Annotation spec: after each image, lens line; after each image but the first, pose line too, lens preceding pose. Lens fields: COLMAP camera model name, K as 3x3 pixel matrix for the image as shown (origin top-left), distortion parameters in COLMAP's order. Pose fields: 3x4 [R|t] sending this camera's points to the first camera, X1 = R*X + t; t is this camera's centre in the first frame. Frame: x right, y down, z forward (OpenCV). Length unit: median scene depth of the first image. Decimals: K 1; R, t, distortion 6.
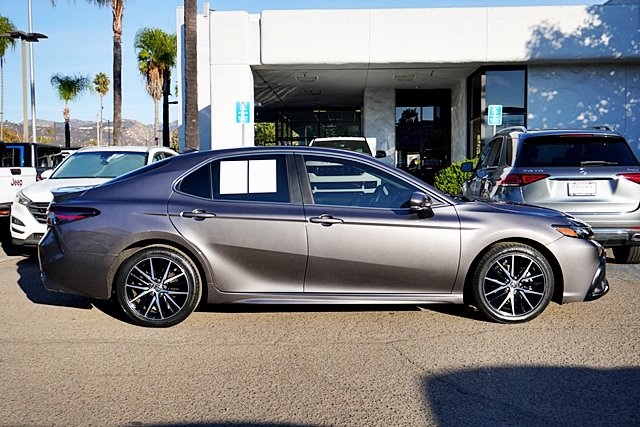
lens RADIAL K [[675.8, 0, 320.0], [0, 675.8, 213.5], [0, 0, 1]] dist [-0.002445, -0.007803]
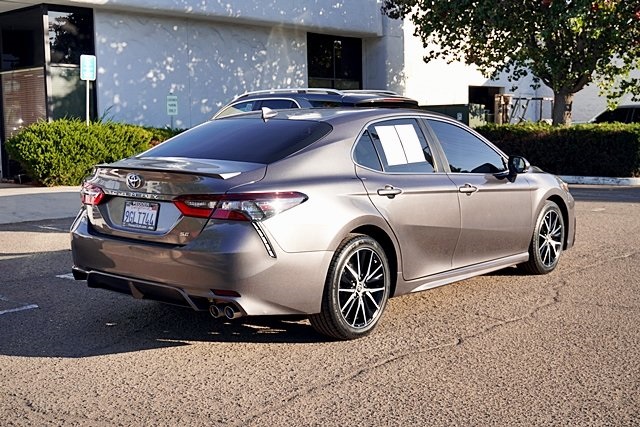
lens RADIAL K [[829.3, 0, 320.0], [0, 829.3, 213.5], [0, 0, 1]] dist [0.000900, -0.015885]
pose [[0.635133, -0.078508, 0.768403, -0.324375], [0.054121, 0.996899, 0.057118, -0.010850], [-0.770505, 0.005309, 0.637412, 0.134939]]
